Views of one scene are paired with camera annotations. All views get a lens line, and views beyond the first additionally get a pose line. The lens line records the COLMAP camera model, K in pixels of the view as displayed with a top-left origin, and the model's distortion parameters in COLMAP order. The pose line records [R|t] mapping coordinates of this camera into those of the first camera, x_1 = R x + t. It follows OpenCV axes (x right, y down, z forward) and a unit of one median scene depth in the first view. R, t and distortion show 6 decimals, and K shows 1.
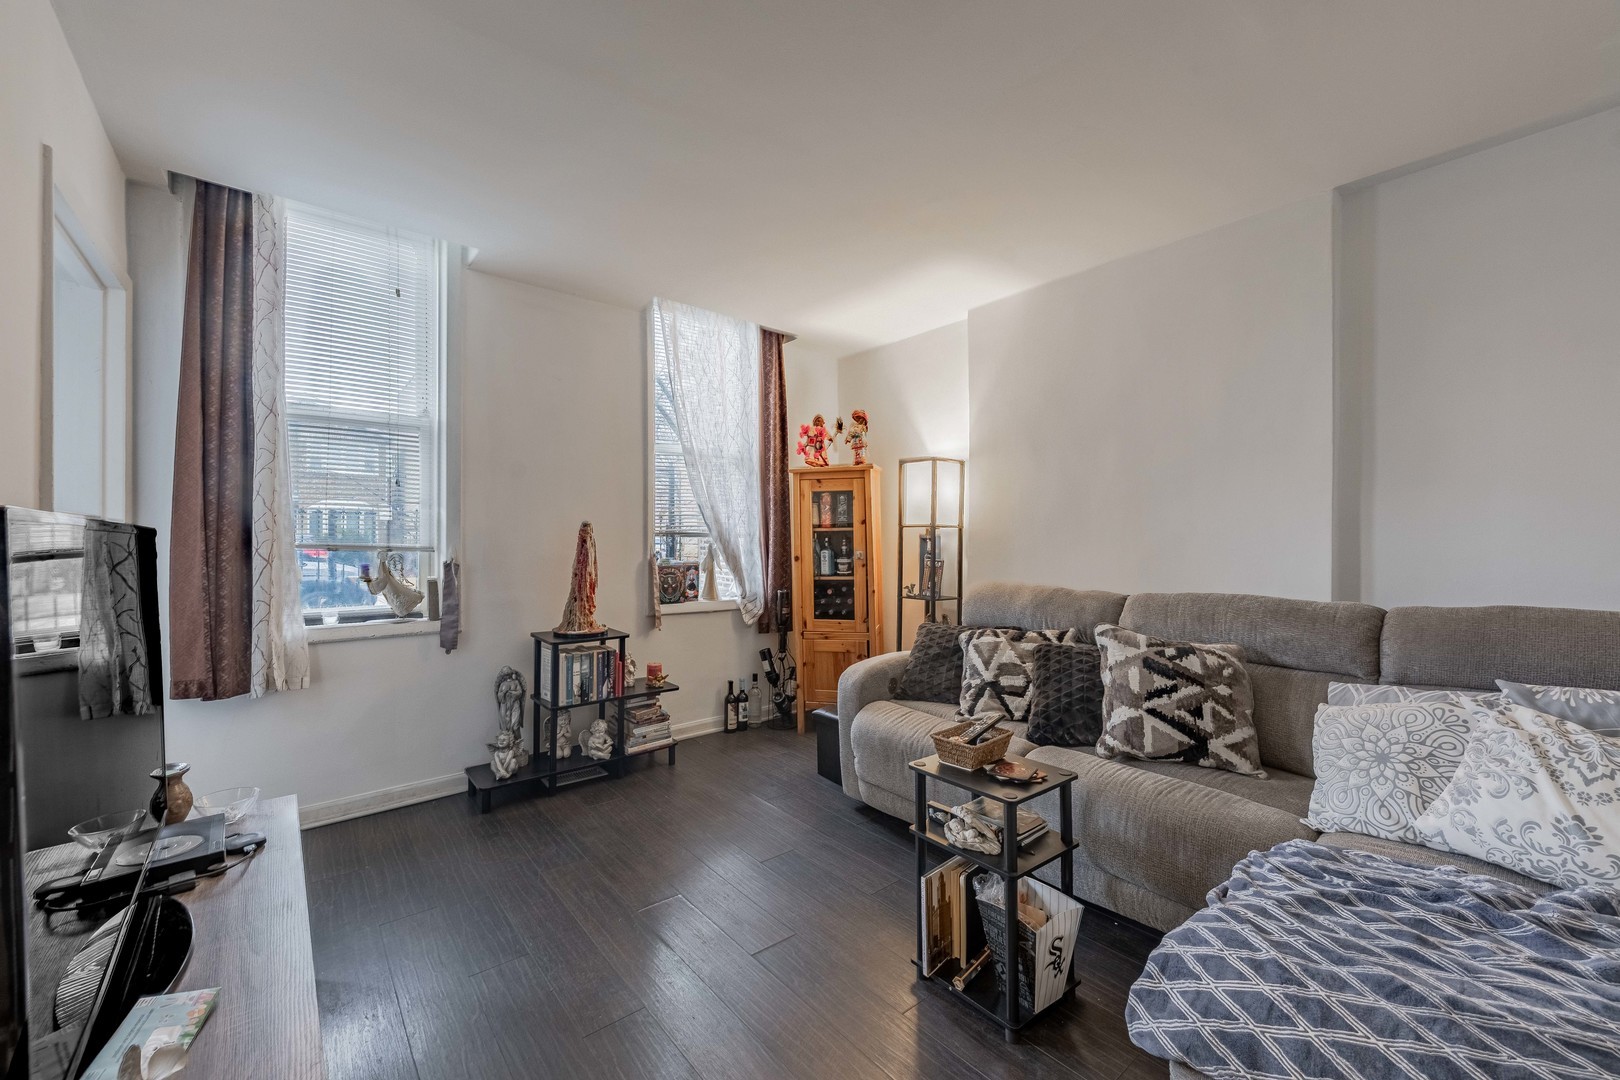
lens RADIAL K [[641.5, 0, 821.2], [0, 641.5, 537.7], [0, 0, 1]] dist [-0.000100, -0.000174]
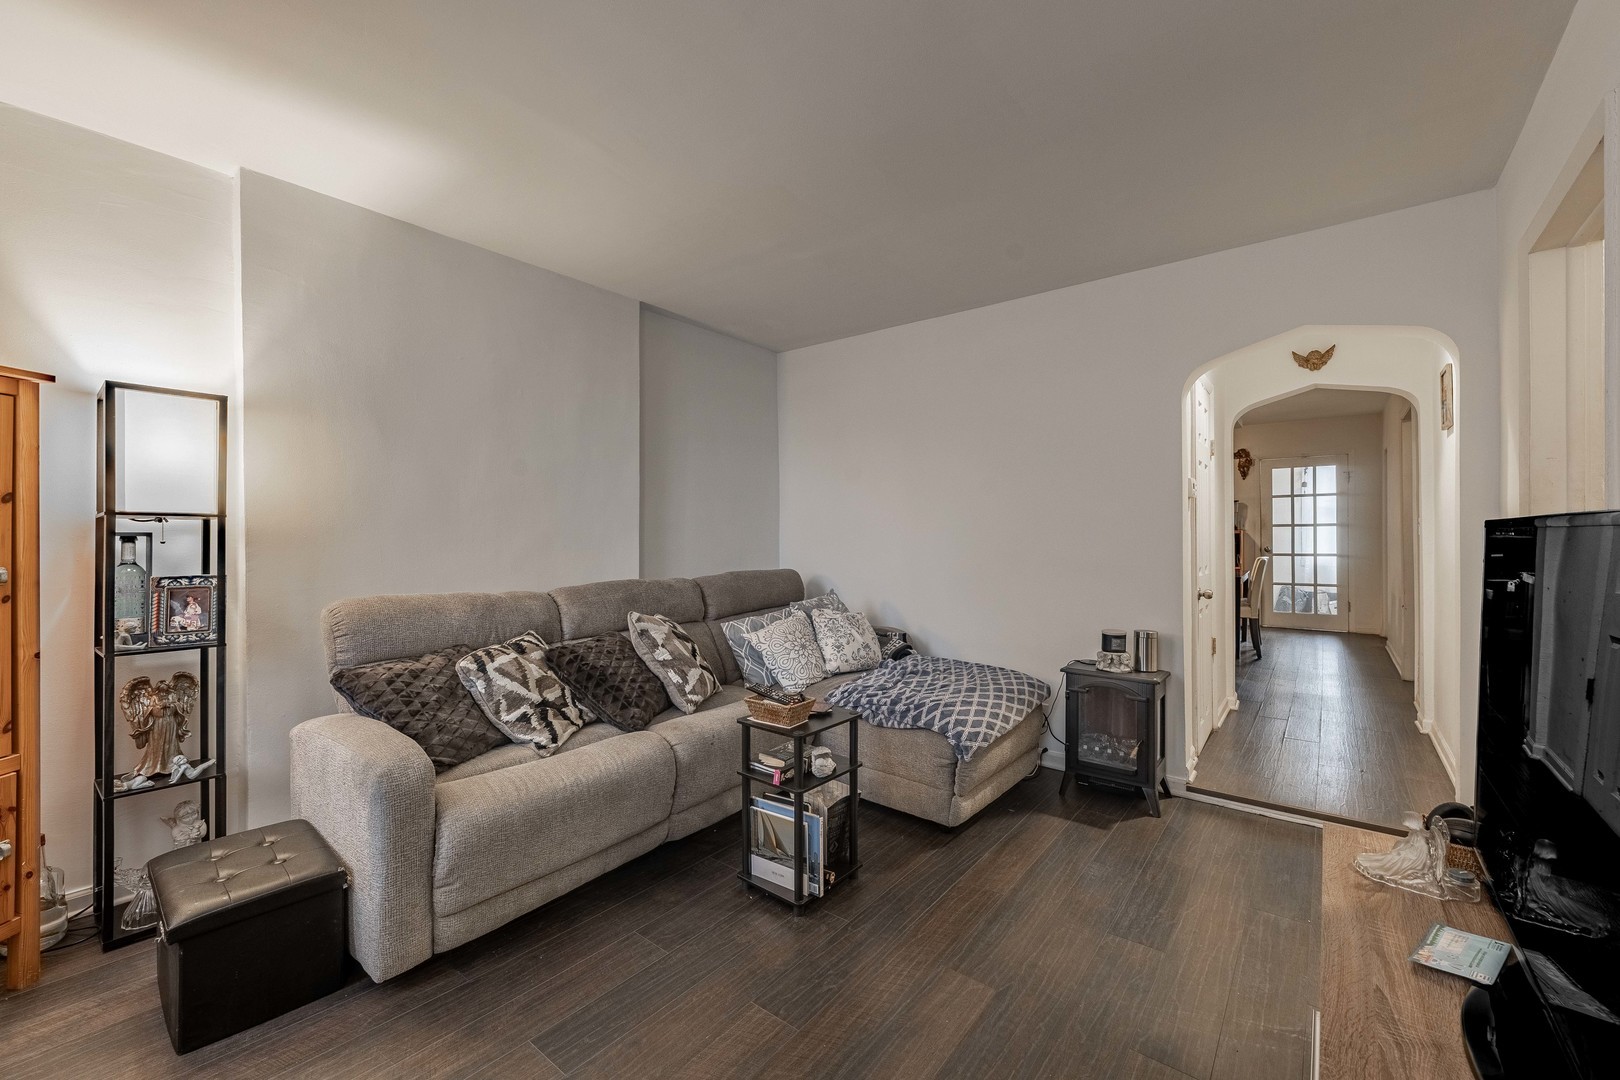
lens RADIAL K [[660.1, 0, 810.0], [0, 660.1, 540.0], [0, 0, 1]] dist [-0.000986, -0.000395]
pose [[-0.192898, -0.002520, 0.981216, -0.596596], [-0.001890, 0.999996, 0.002196, 0.000883], [-0.981217, -0.001431, -0.192902, 0.701384]]
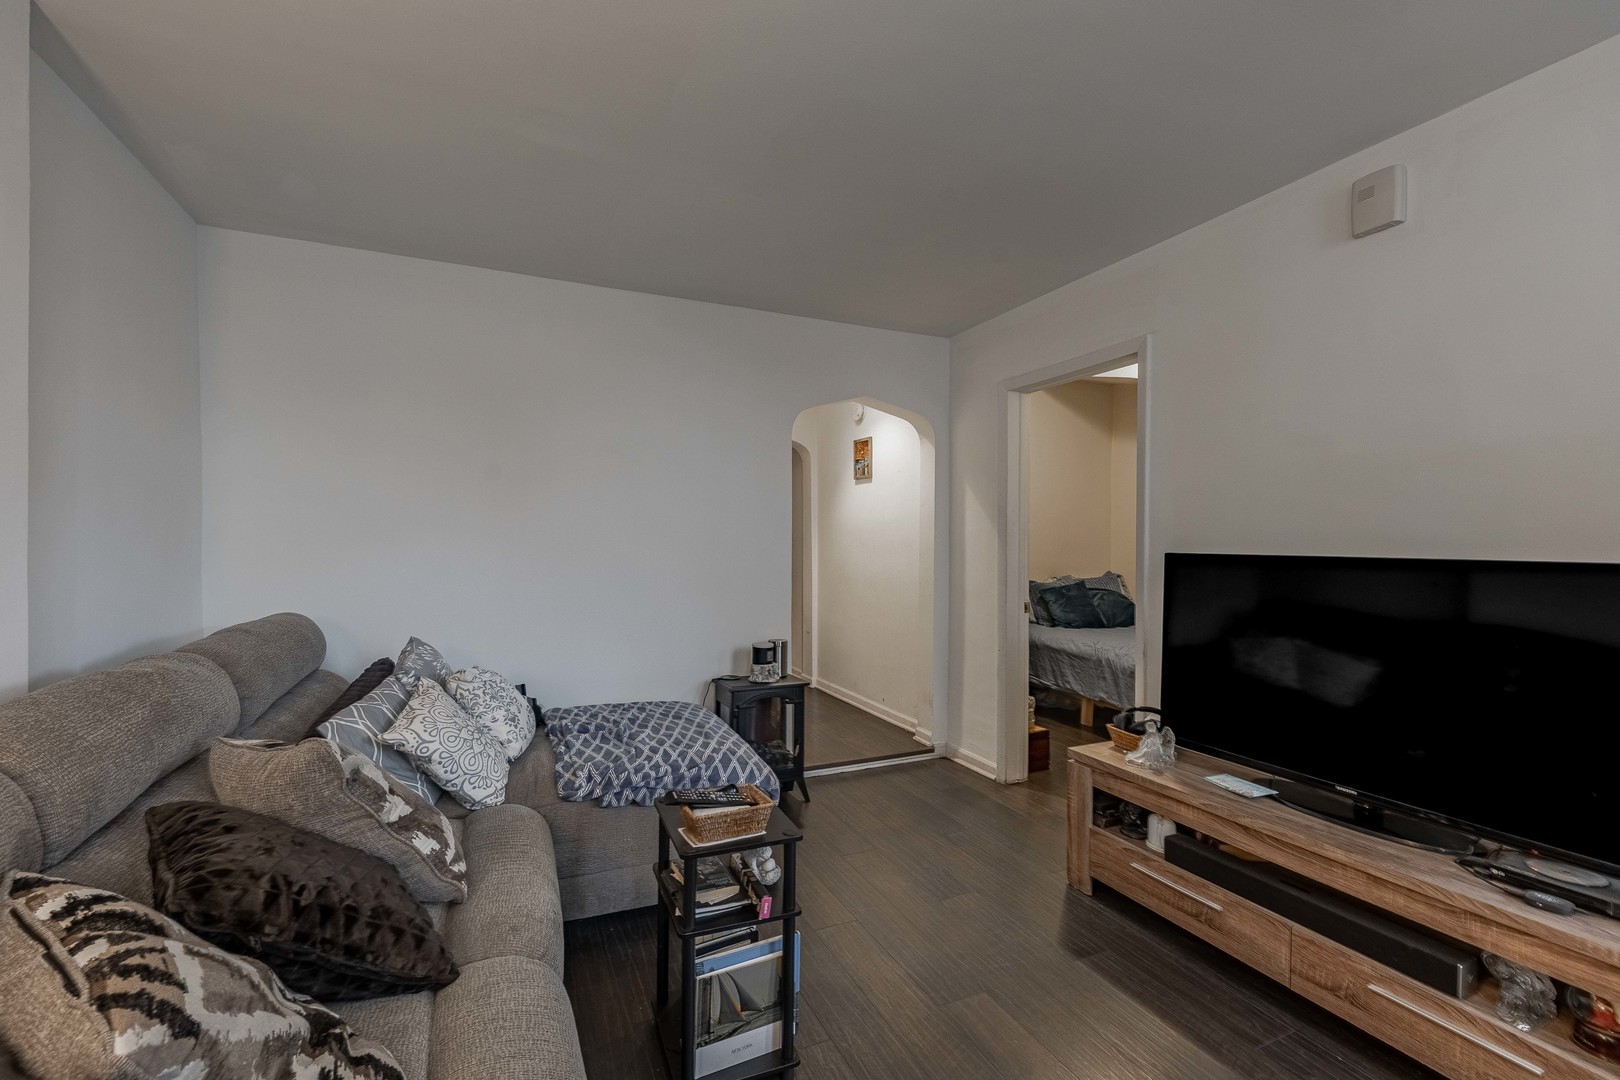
lens RADIAL K [[676.7, 0, 810.0], [0, 676.7, 540.0], [0, 0, 1]] dist [0.000249, -0.000161]
pose [[-0.960606, -0.003629, 0.277890, -0.107136], [-0.005125, 0.999976, -0.004658, -0.020695], [-0.277867, -0.005899, -0.960602, 1.063525]]
